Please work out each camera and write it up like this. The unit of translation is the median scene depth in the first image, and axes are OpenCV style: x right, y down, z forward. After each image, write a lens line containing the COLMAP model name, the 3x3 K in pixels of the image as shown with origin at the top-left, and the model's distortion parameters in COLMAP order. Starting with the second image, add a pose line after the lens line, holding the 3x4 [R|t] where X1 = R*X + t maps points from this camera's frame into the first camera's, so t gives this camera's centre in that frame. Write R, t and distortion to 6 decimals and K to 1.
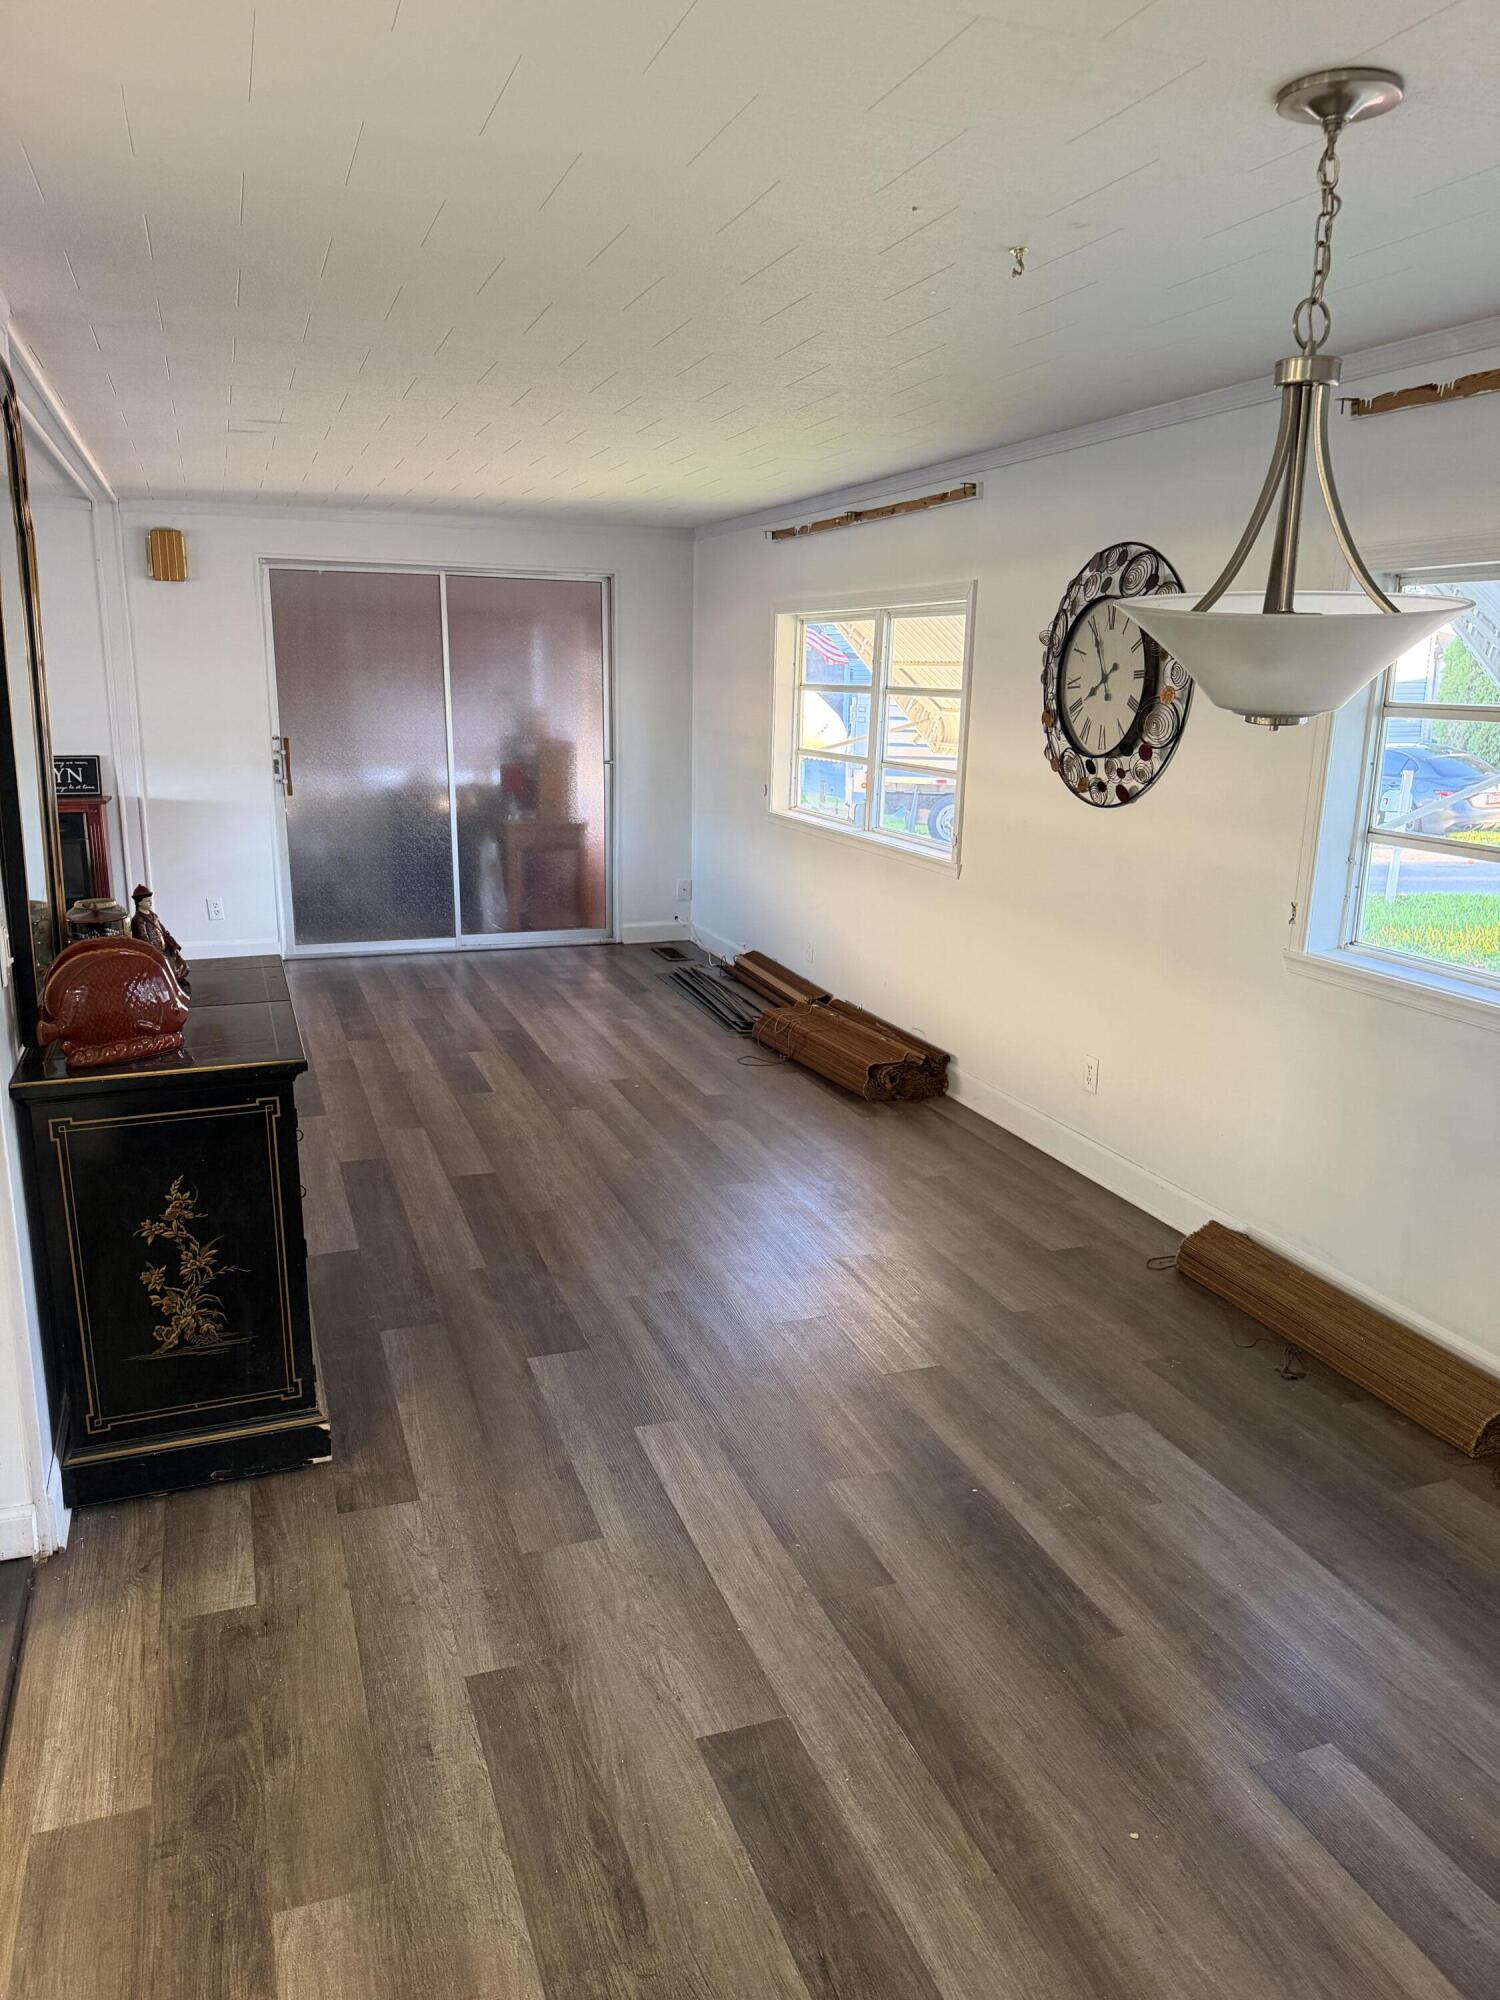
lens RADIAL K [[1417.1, 0, 750.0], [0, 1417.1, 1013.8], [0, 0, 1]] dist [0.111398, -0.138698]
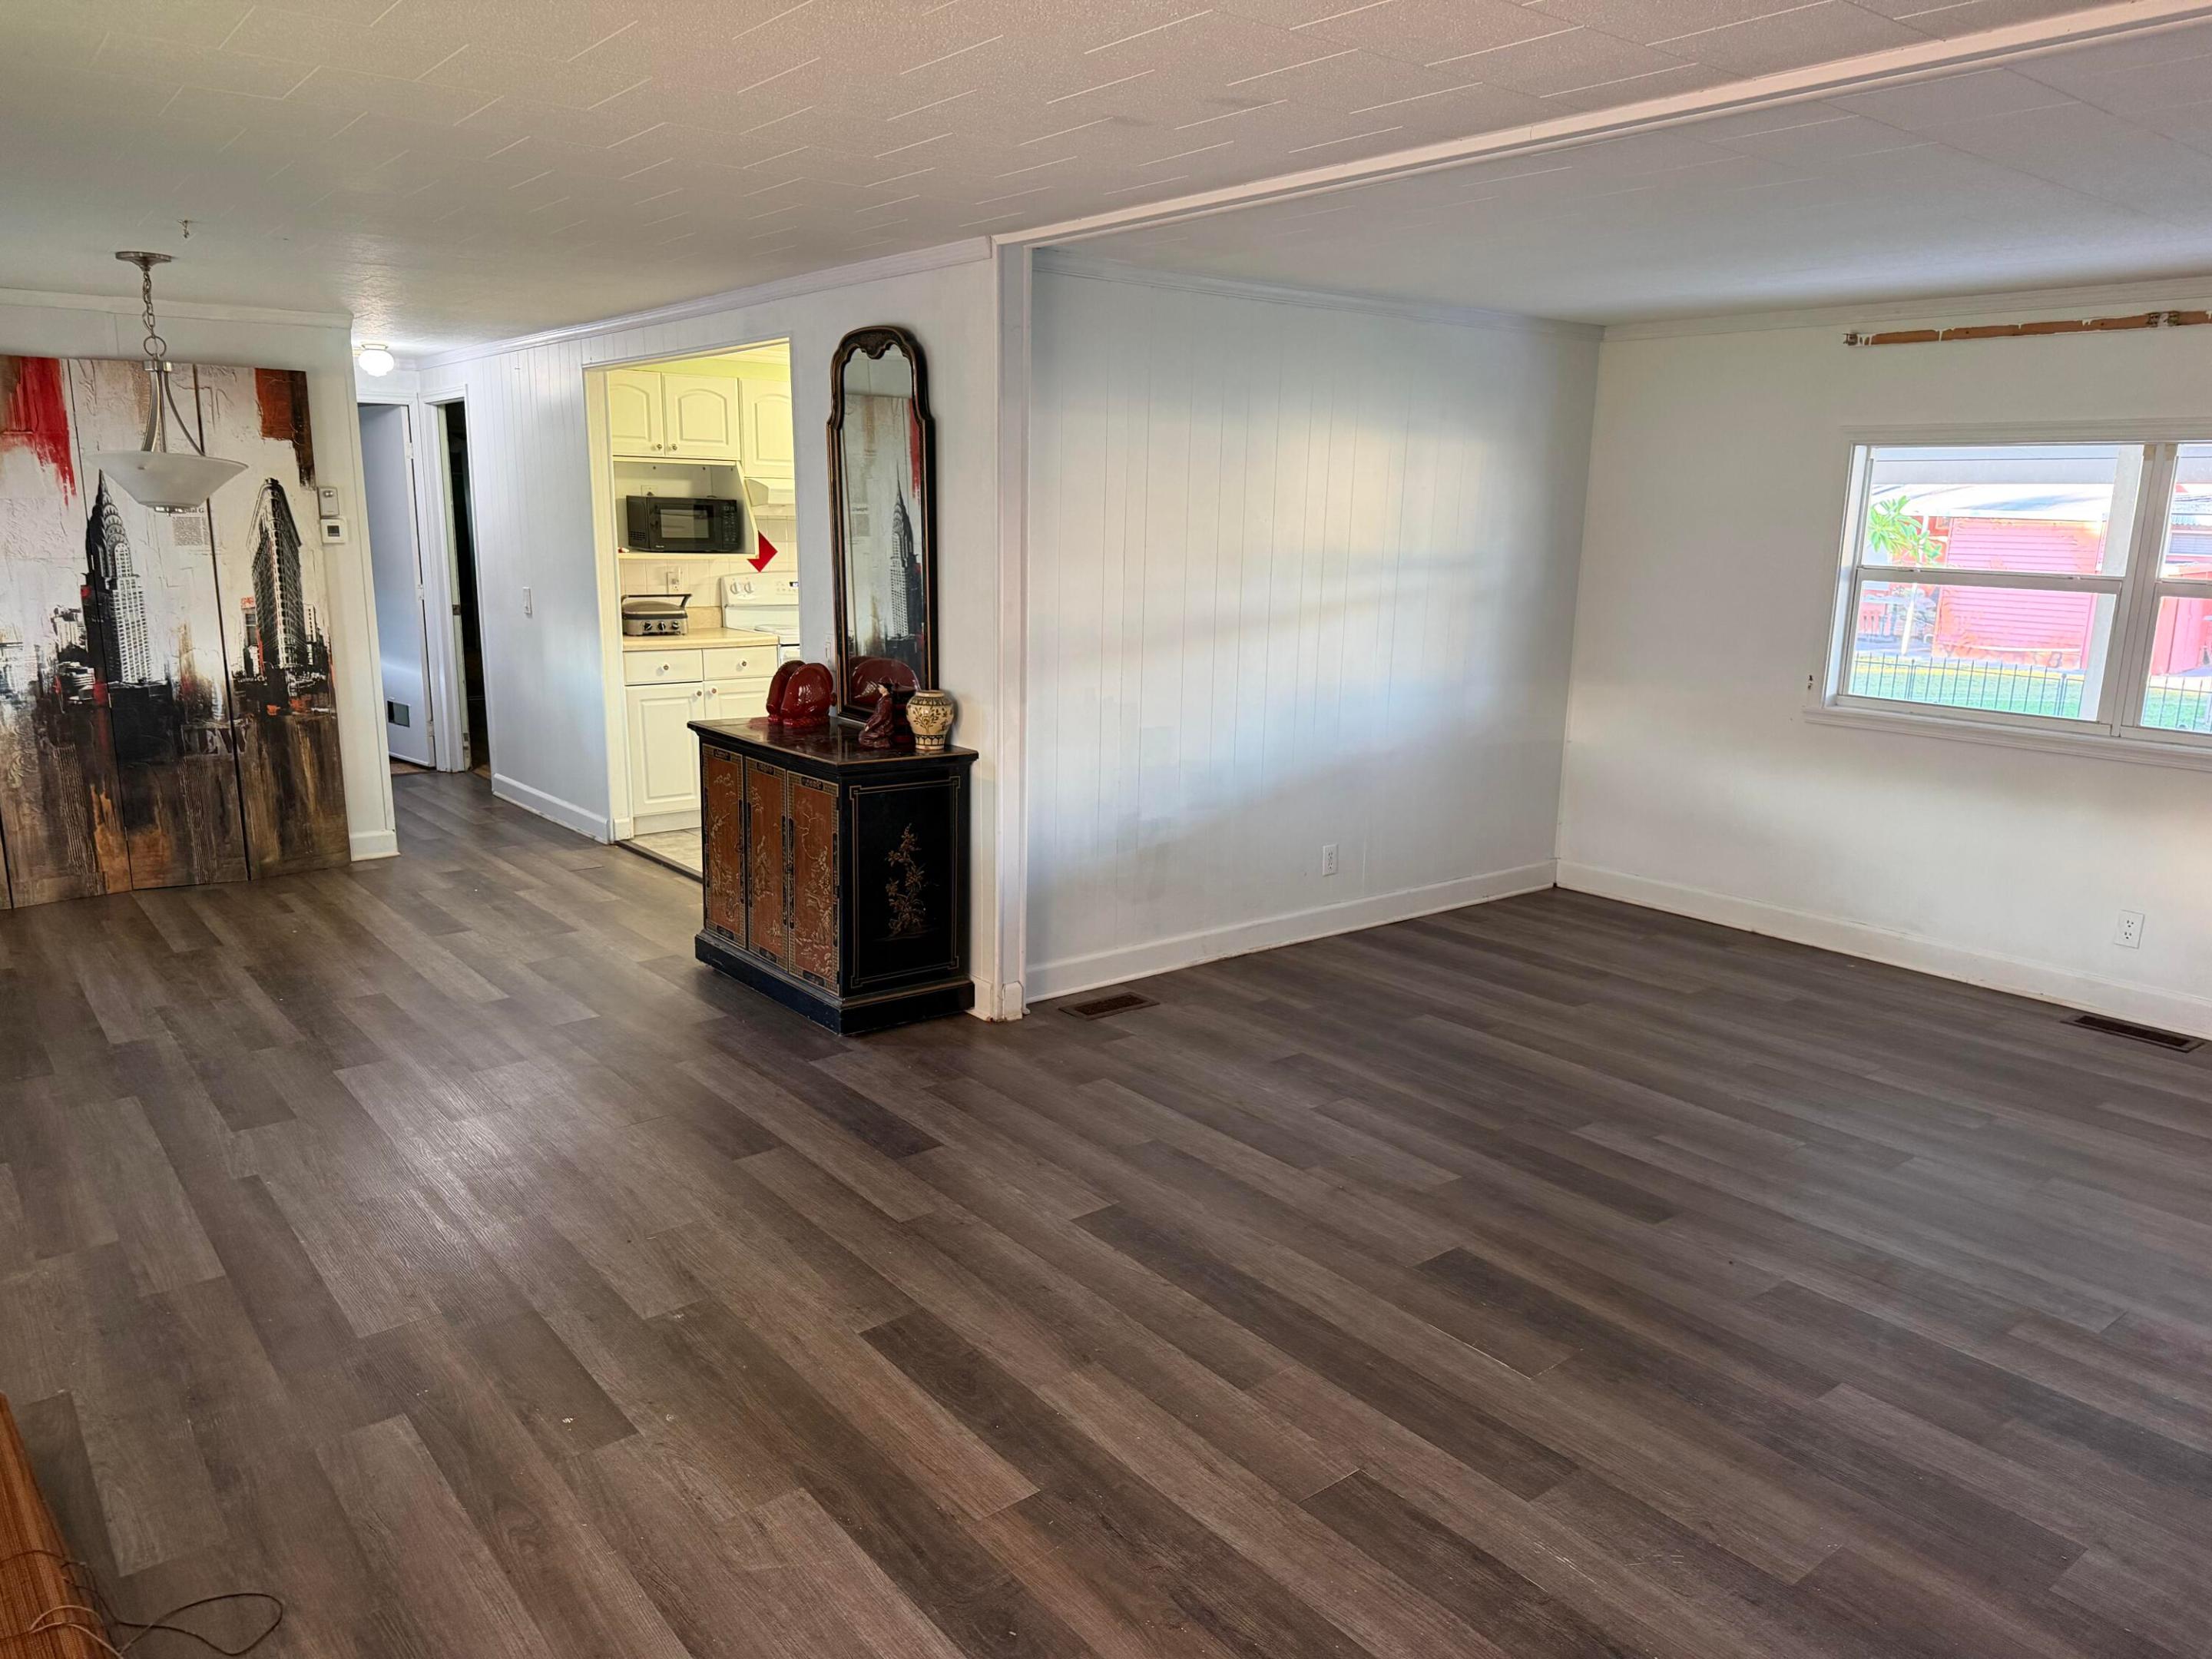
lens RADIAL K [[1567.4, 0, 1105.7], [0, 1567.4, 841.3], [0, 0, 1]] dist [0.111398, -0.138698]
pose [[-0.951142, 0.041510, -0.305951, -0.090330], [-0.095987, 0.902065, 0.420791, -0.332126], [0.293454, 0.429599, -0.854008, 1.339648]]
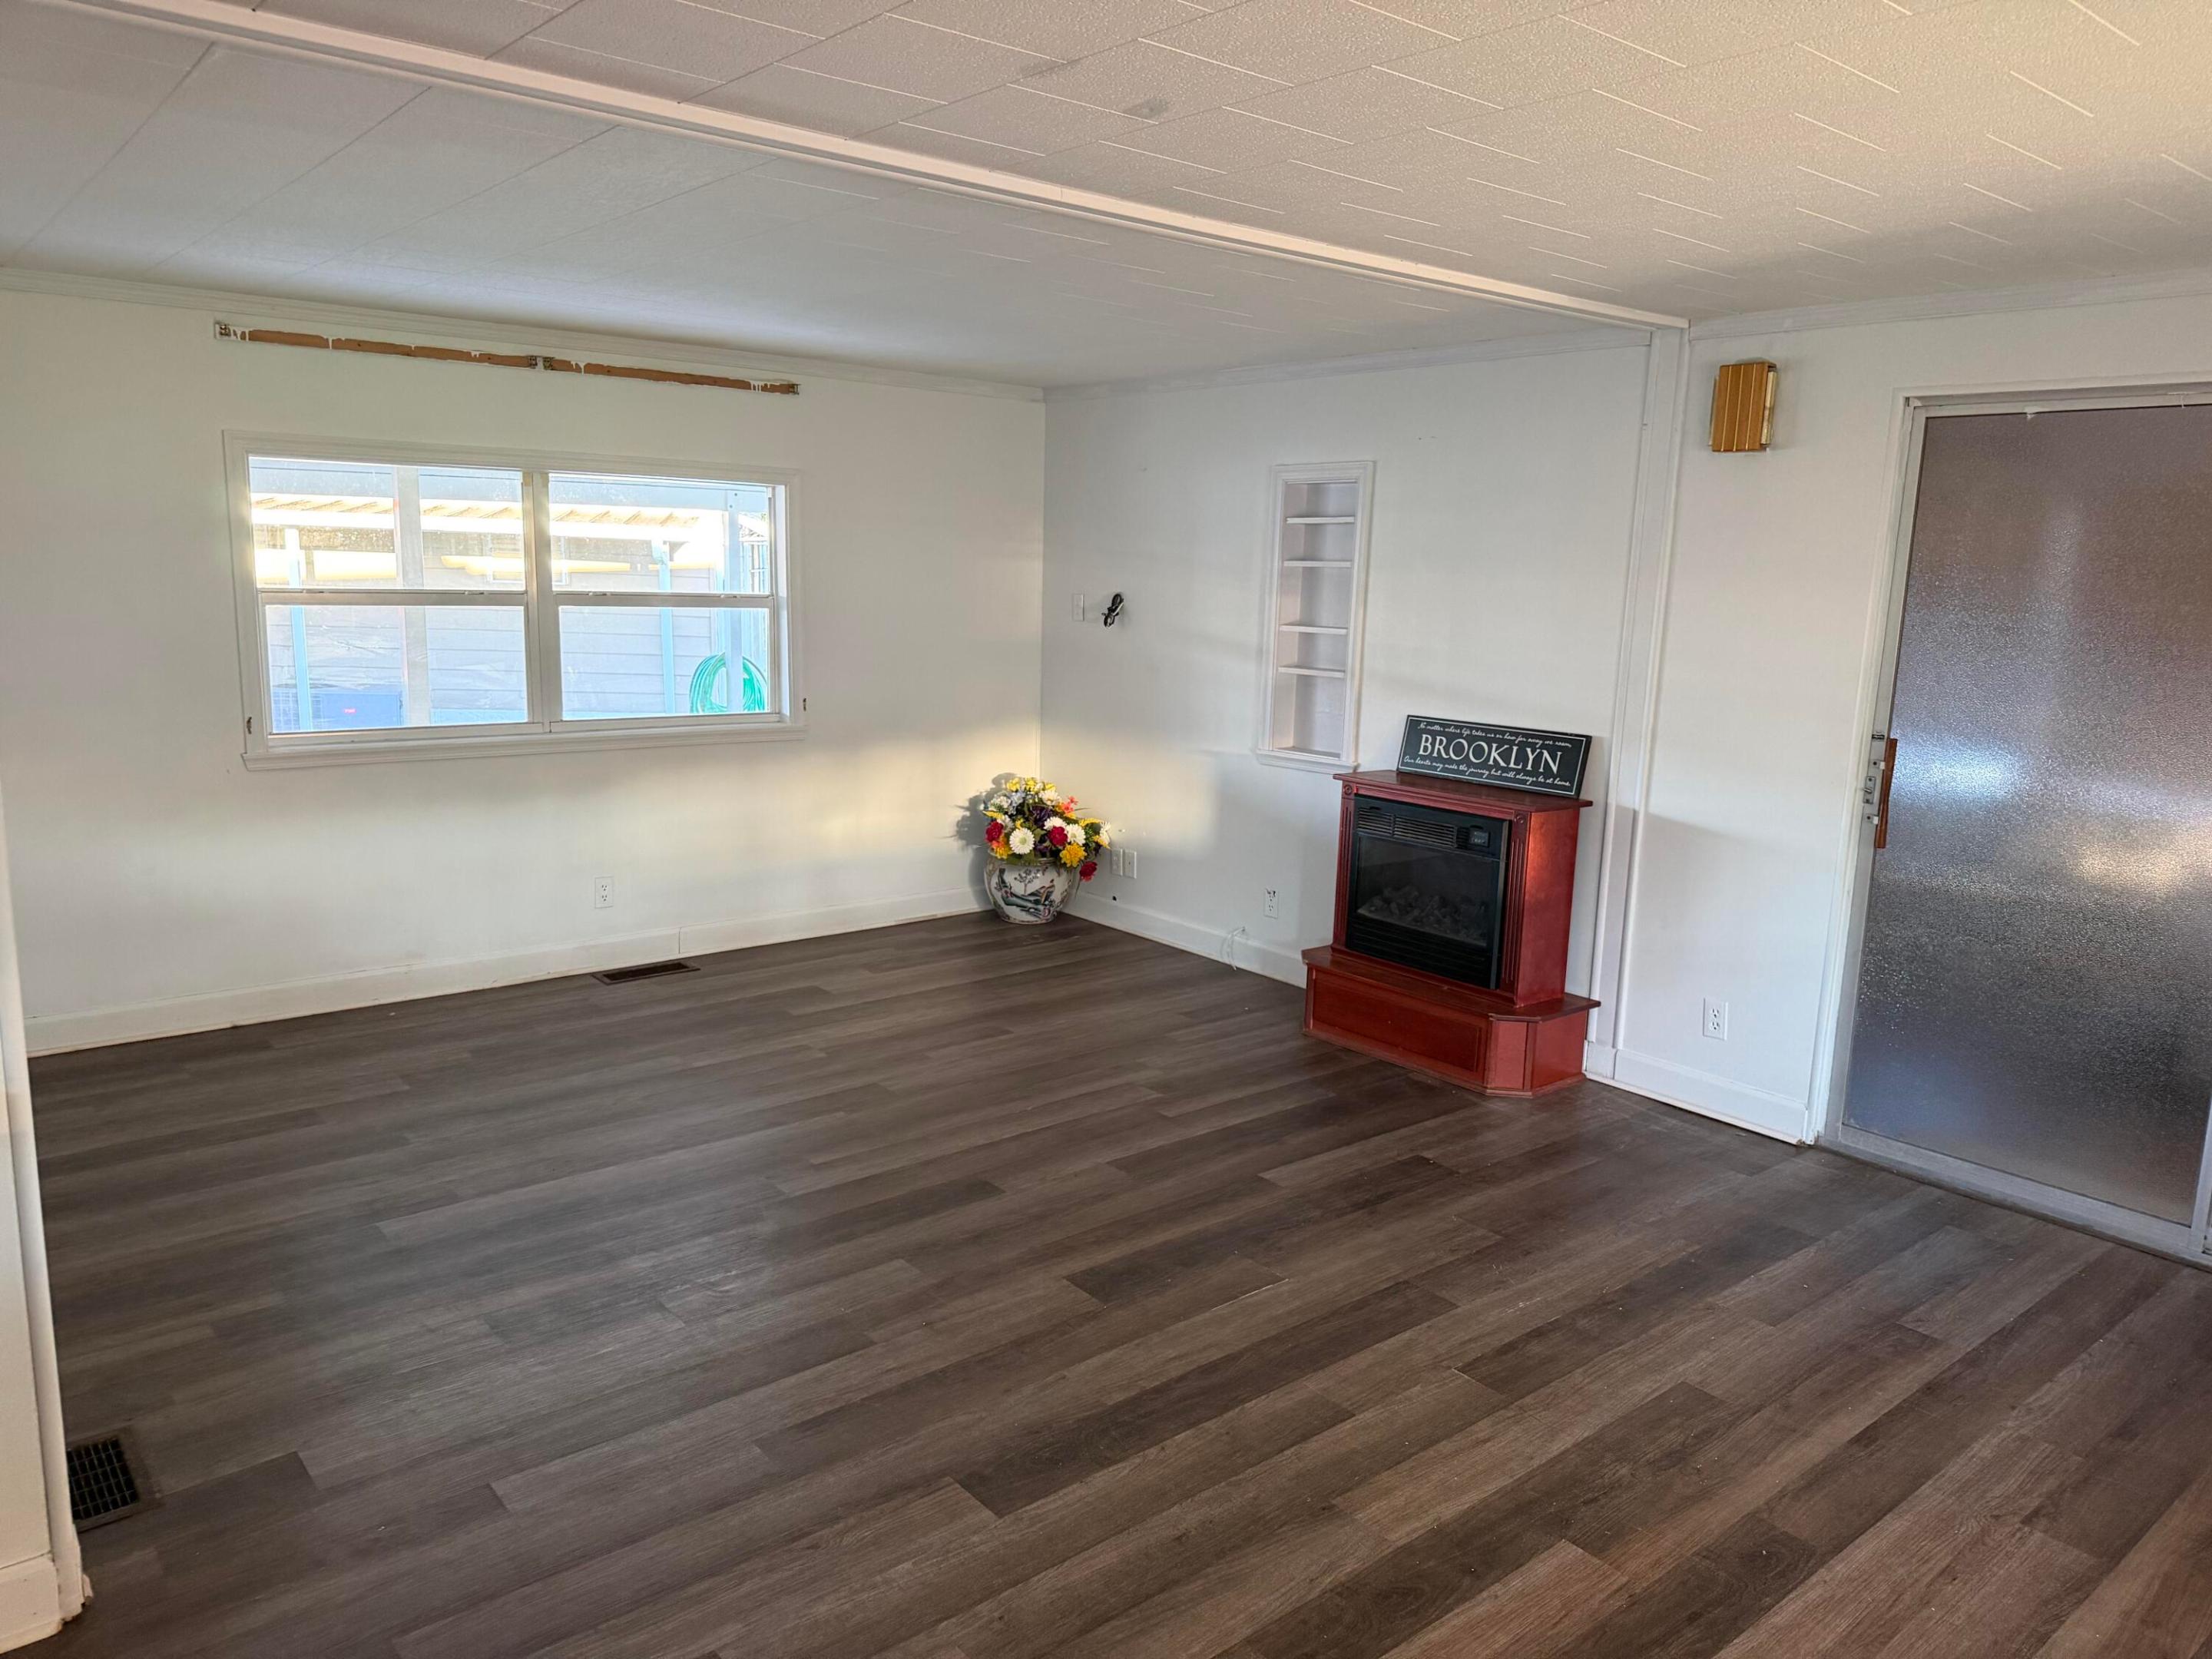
lens RADIAL K [[1567.4, 0, 1105.7], [0, 1567.4, 841.3], [0, 0, 1]] dist [0.111398, -0.138698]
pose [[0.341178, 0.175385, -0.923492, 0.146055], [-0.247394, 0.964558, 0.091786, -0.178729], [0.906859, 0.197151, 0.372475, 0.689764]]
